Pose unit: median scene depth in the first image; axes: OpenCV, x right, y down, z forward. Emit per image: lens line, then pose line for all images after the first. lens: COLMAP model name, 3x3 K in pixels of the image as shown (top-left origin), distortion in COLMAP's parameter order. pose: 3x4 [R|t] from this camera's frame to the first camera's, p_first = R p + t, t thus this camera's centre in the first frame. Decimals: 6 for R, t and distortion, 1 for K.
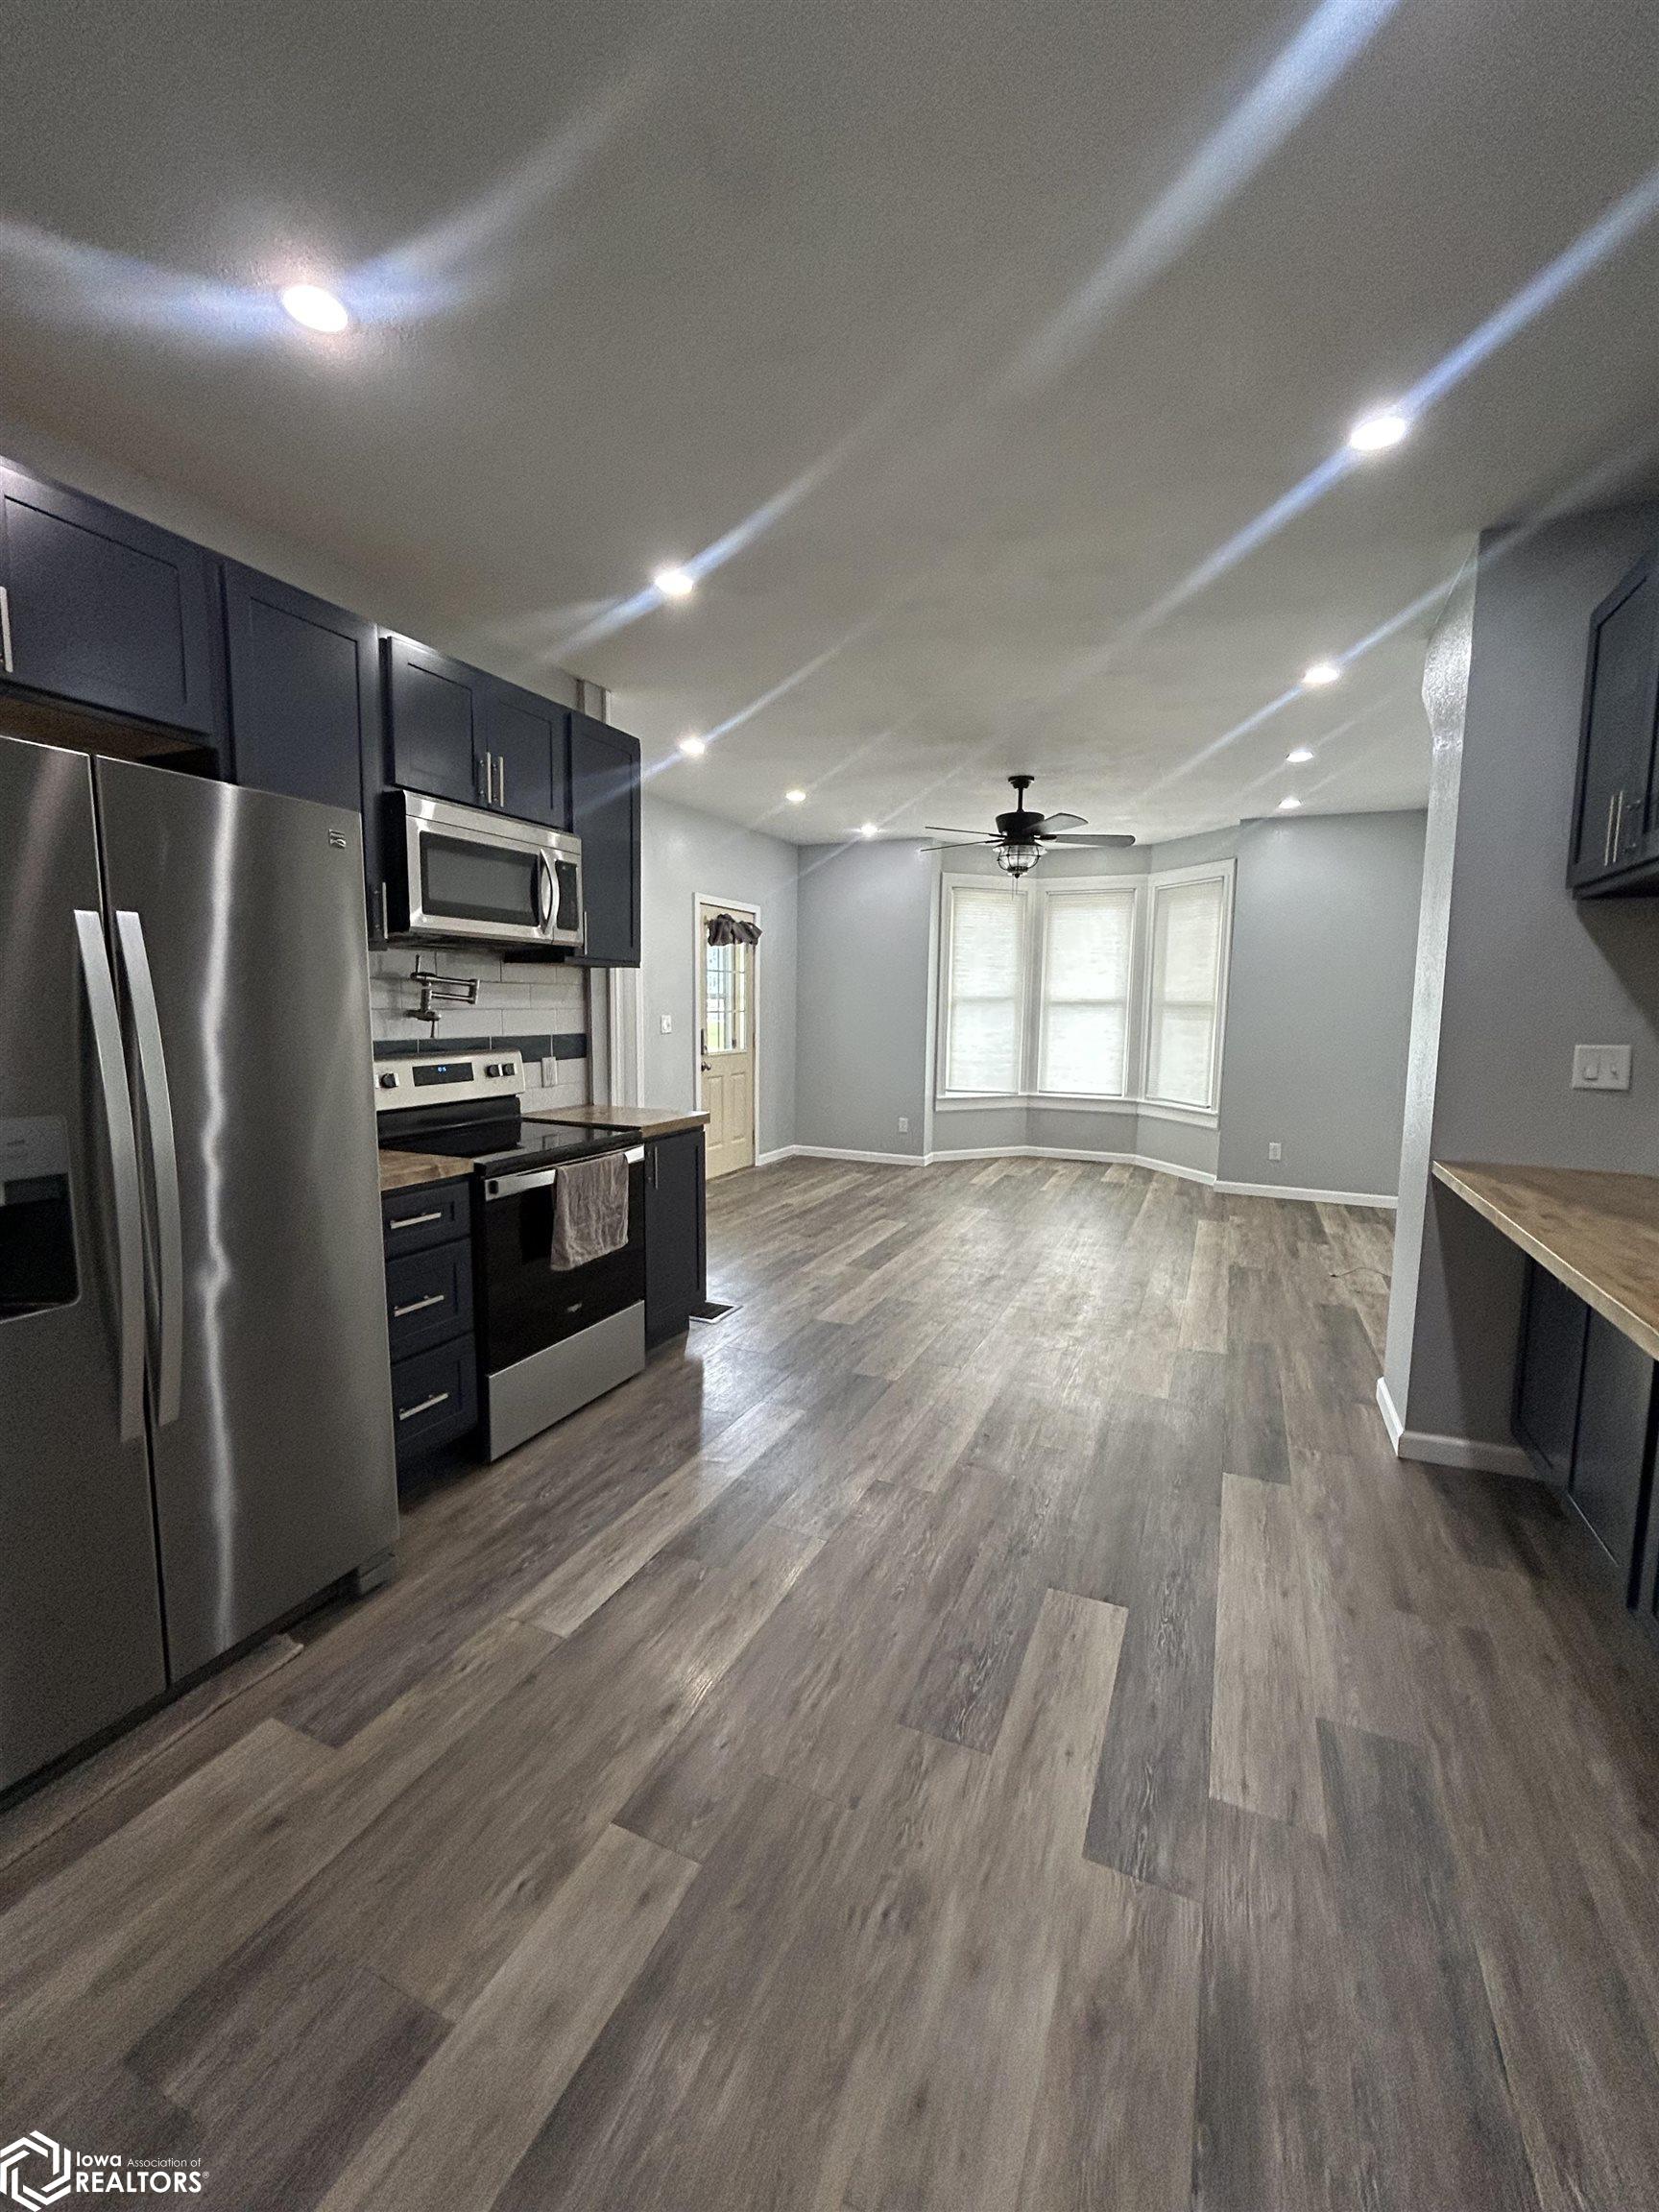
lens RADIAL K [[900.7, 0, 830.3], [0, 900.7, 1102.7], [0, 0, 1]] dist [-0.001554, 0.001300]
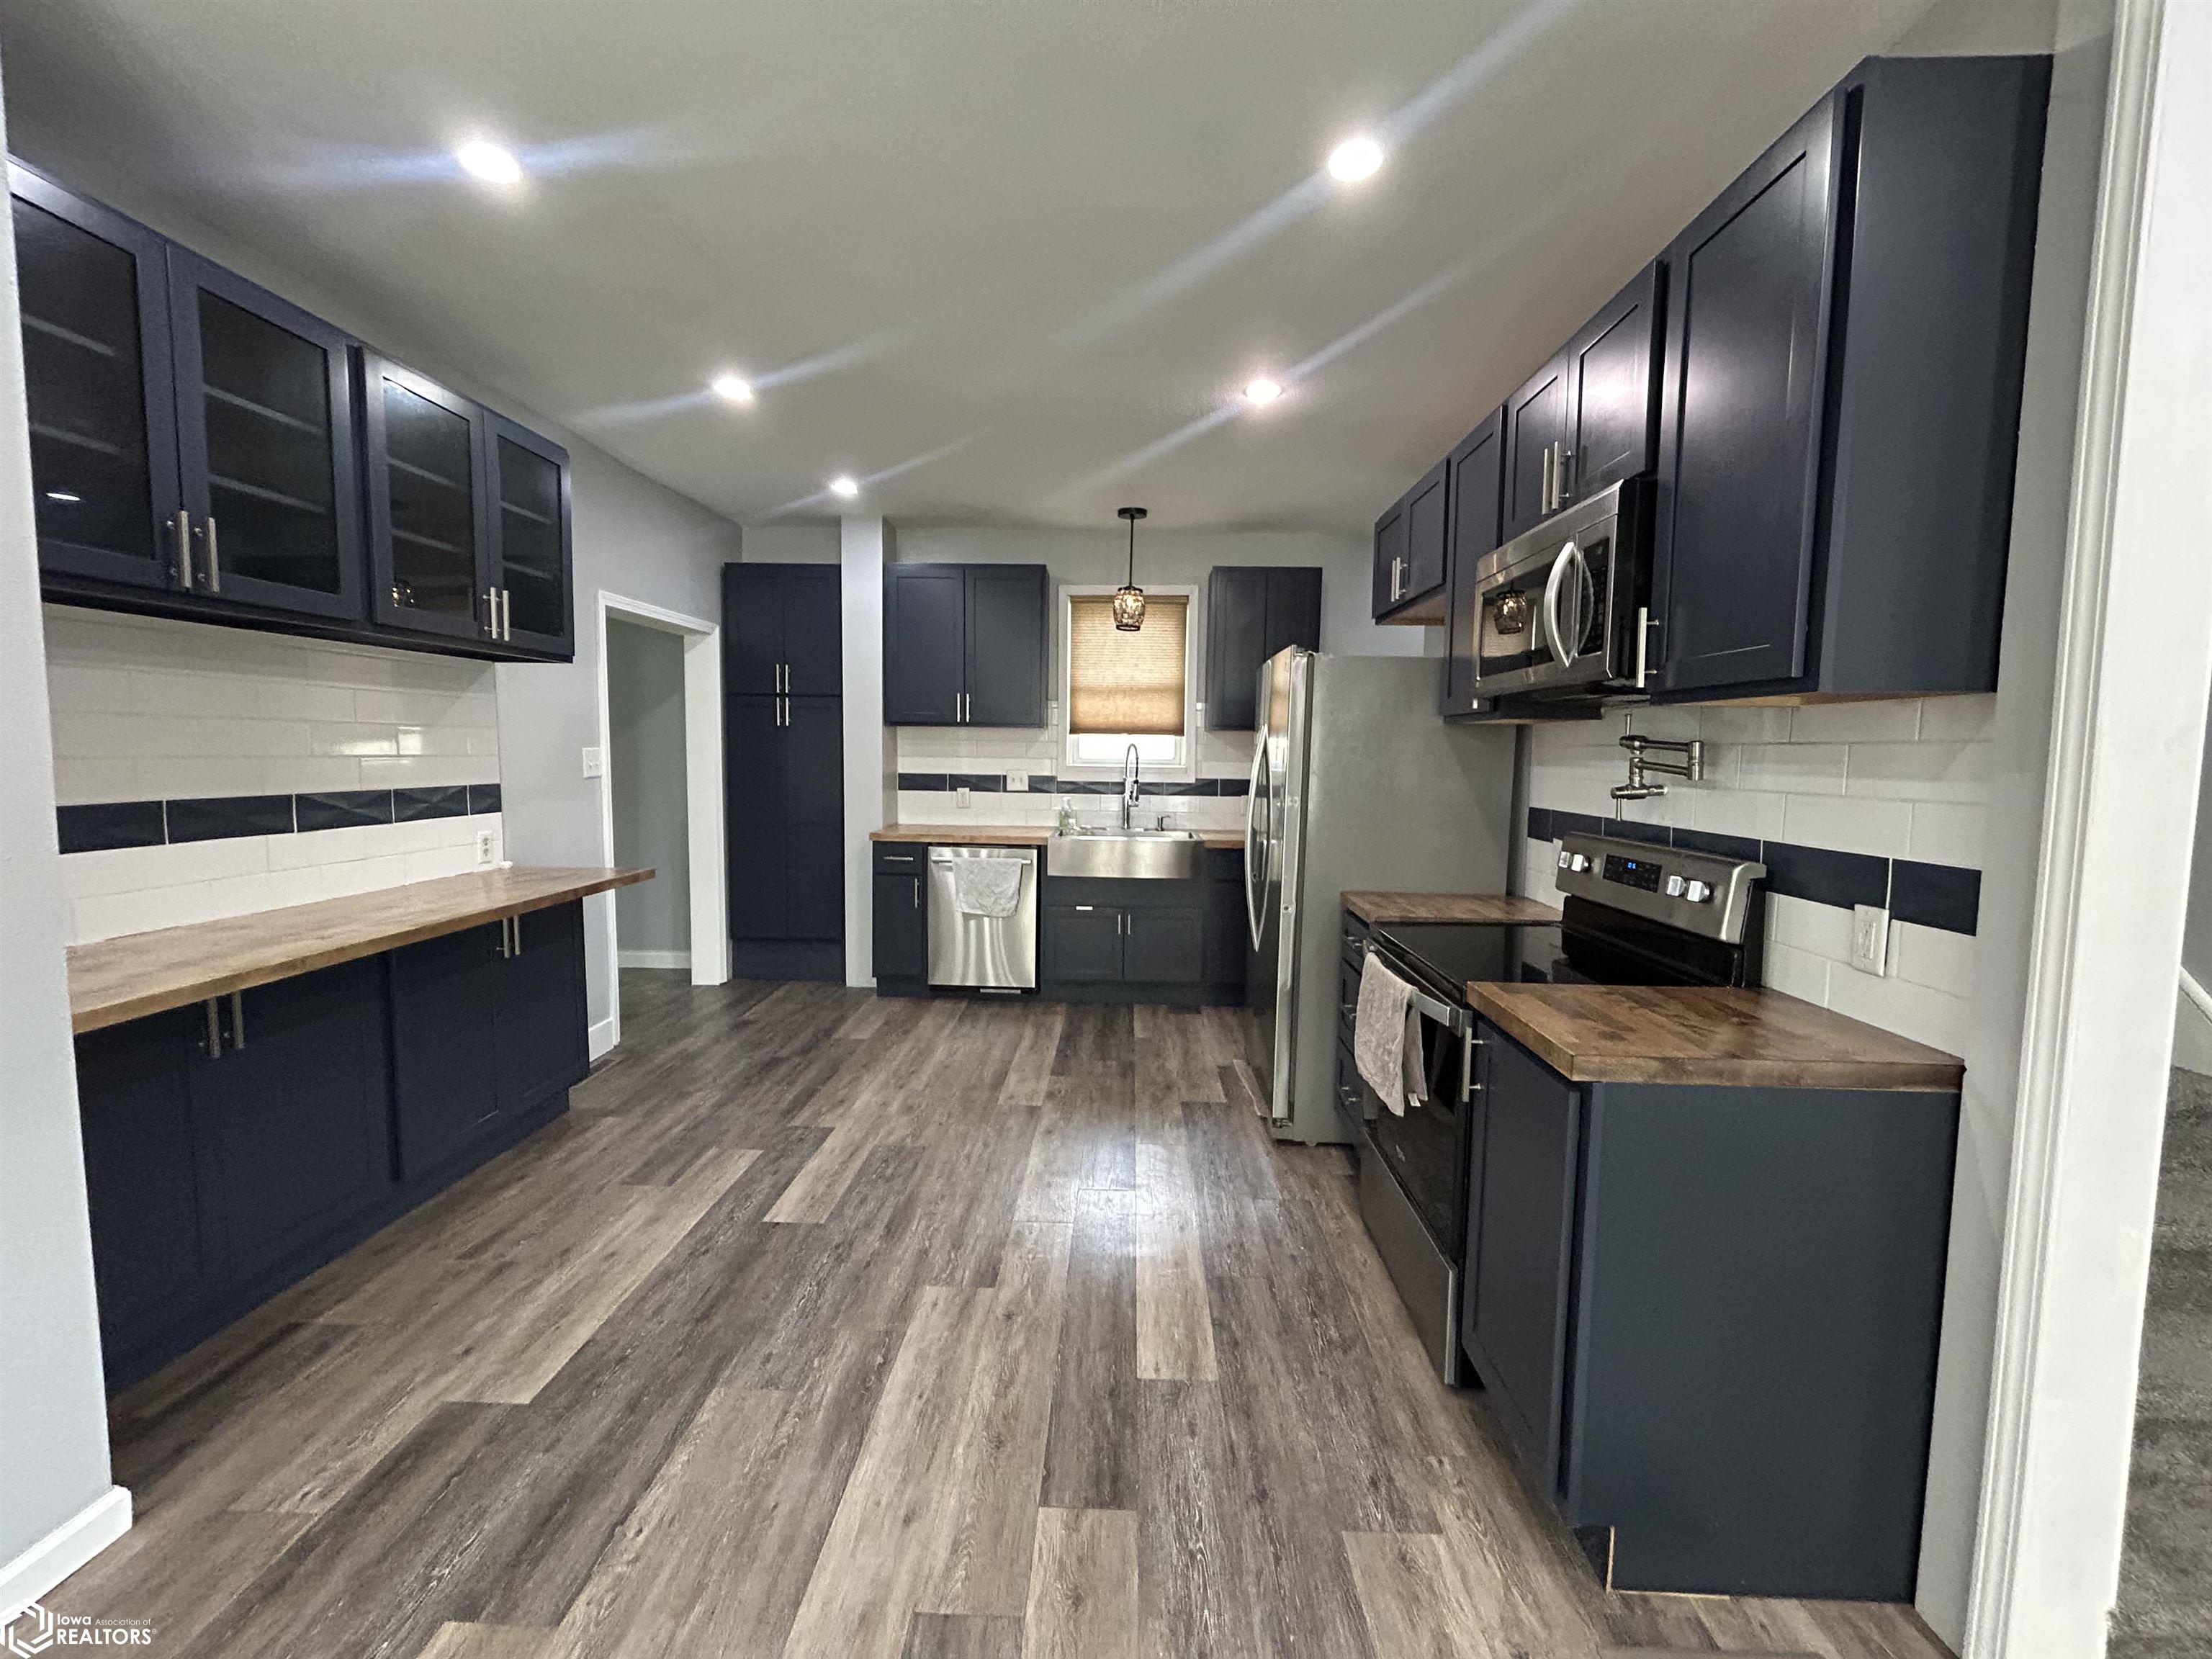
lens RADIAL K [[900.7, 0, 1116.5], [0, 900.7, 819.5], [0, 0, 1]] dist [-0.001554, 0.001300]
pose [[-0.918691, 0.005092, -0.394944, 0.297924], [-0.067824, 0.983031, 0.170441, -0.206958], [0.389110, 0.183369, -0.902757, 1.813418]]
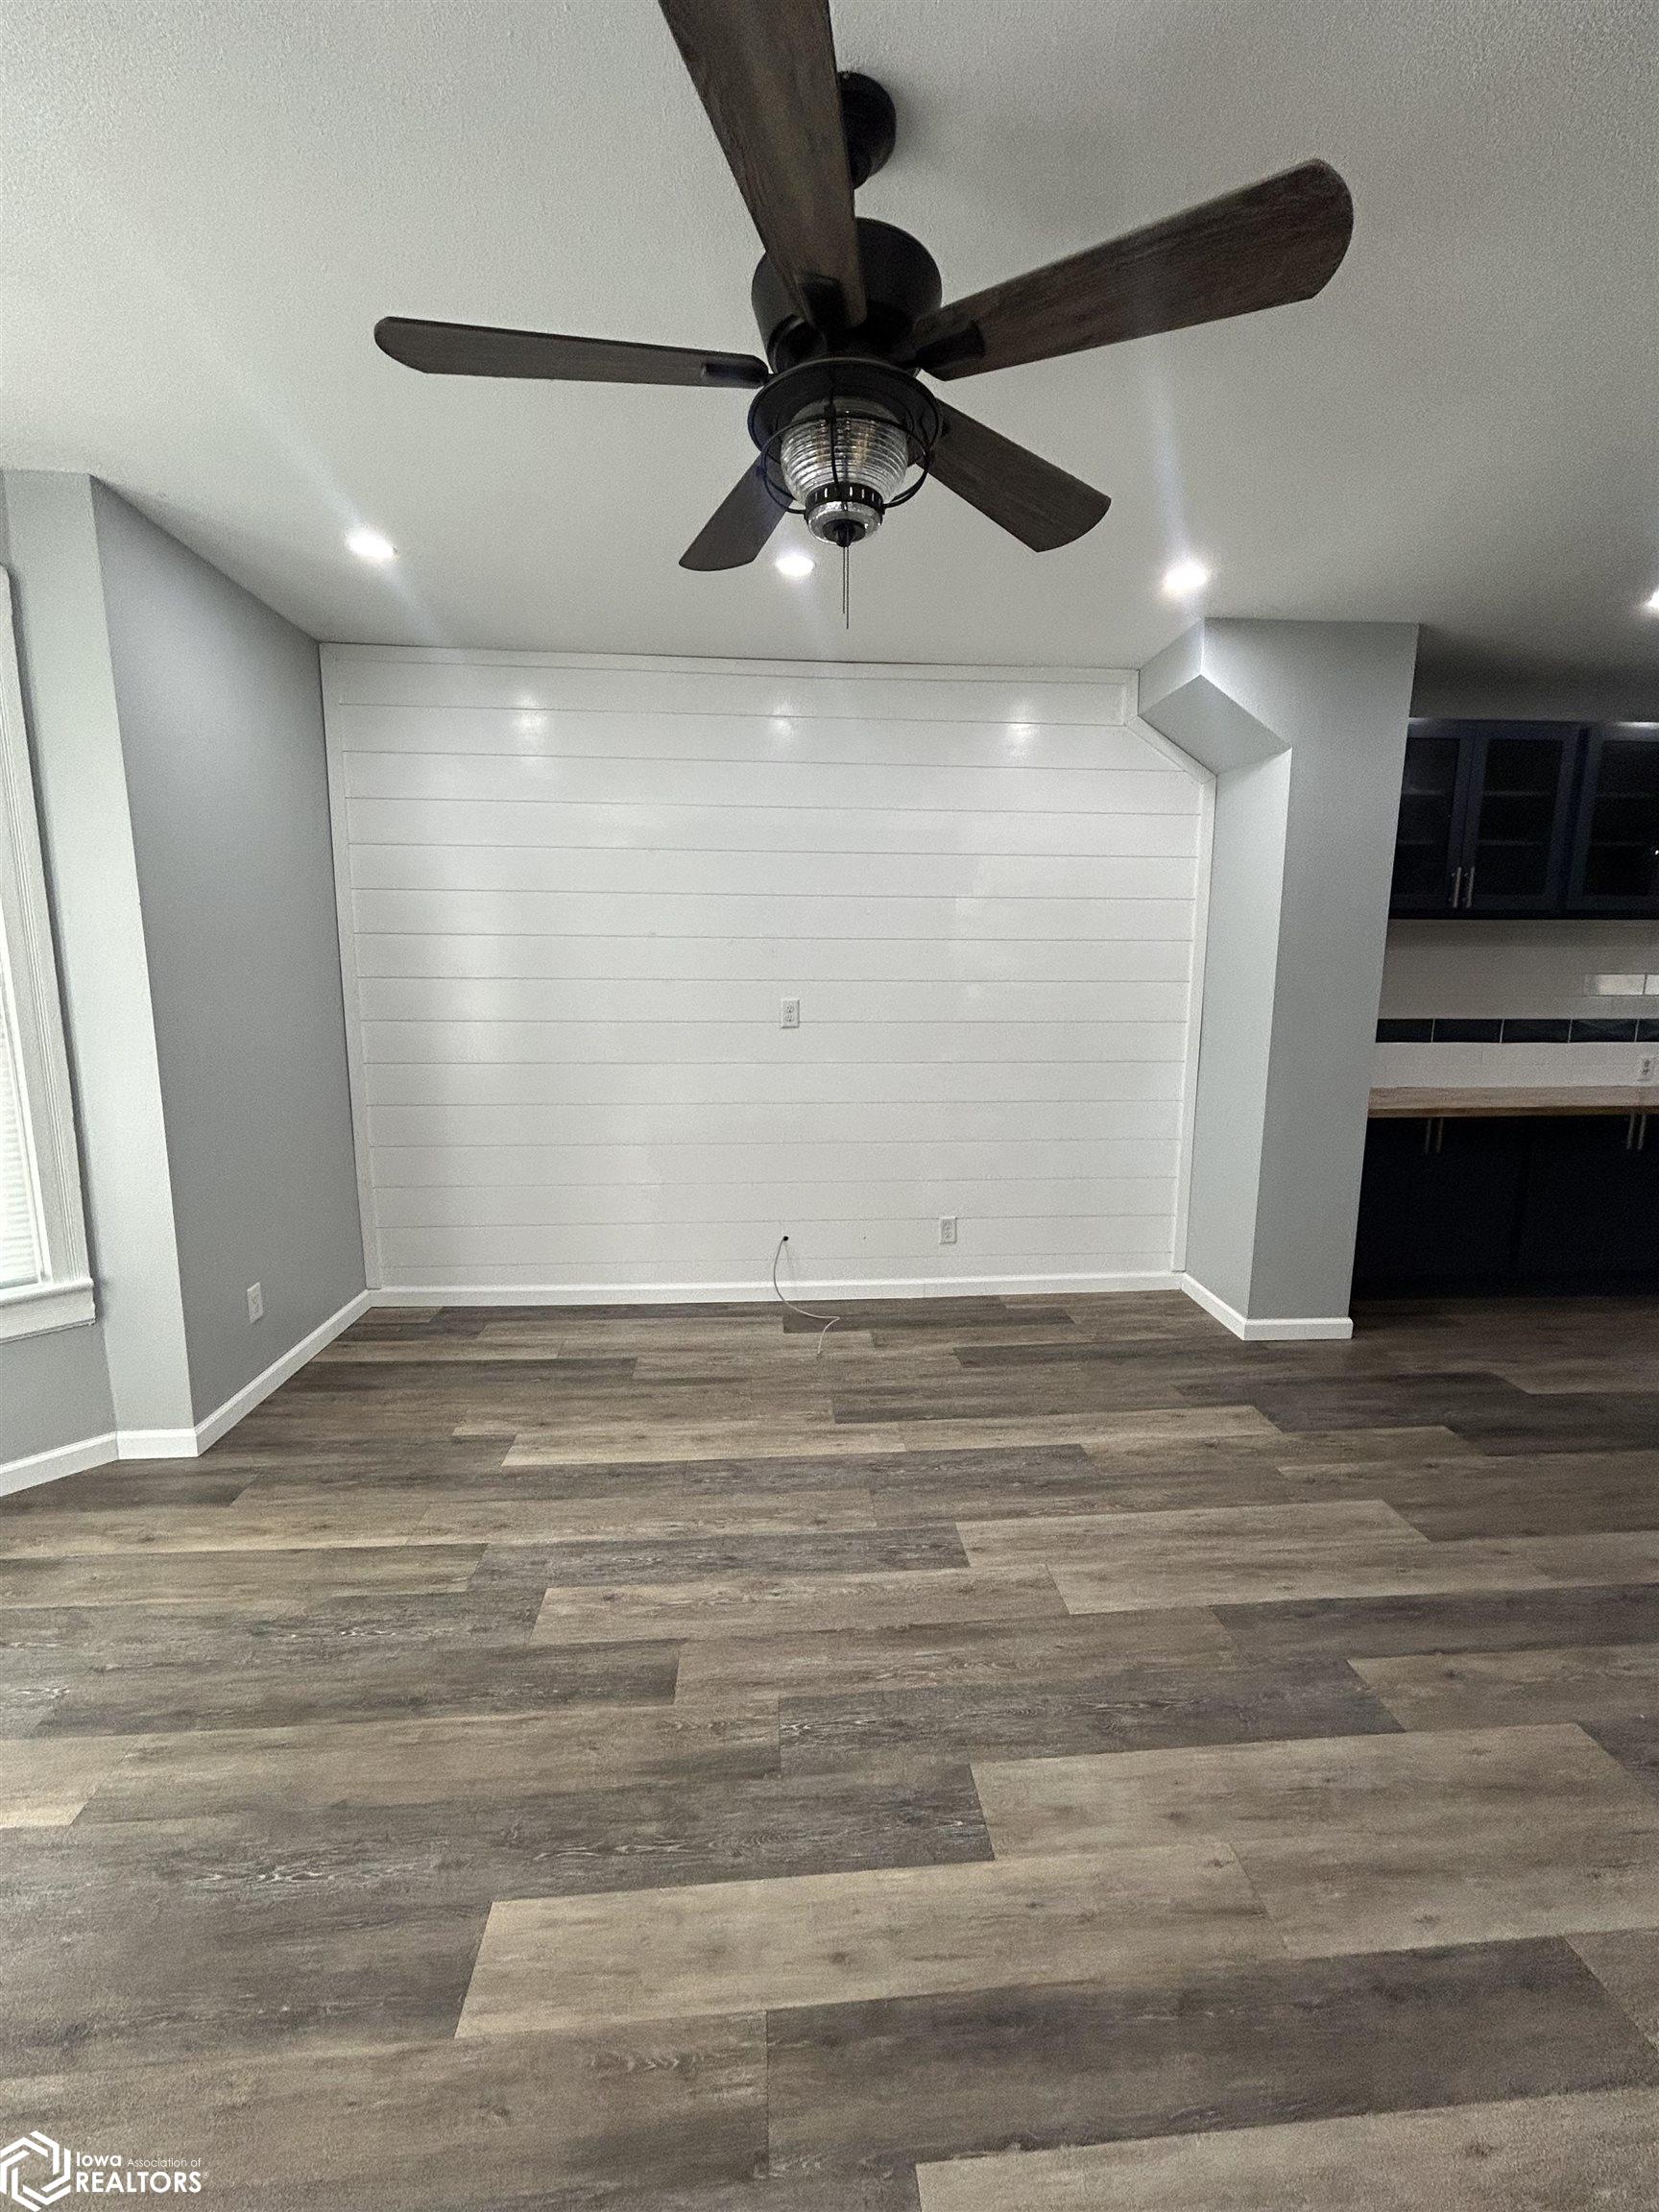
lens RADIAL K [[900.7, 0, 826.0], [0, 900.7, 1101.8], [0, 0, 1]] dist [-0.001554, 0.001300]
pose [[-0.481295, -0.151007, 0.863453, -0.087139], [0.084363, 0.972497, 0.217102, -0.310571], [-0.872490, 0.177333, -0.455318, 2.372769]]
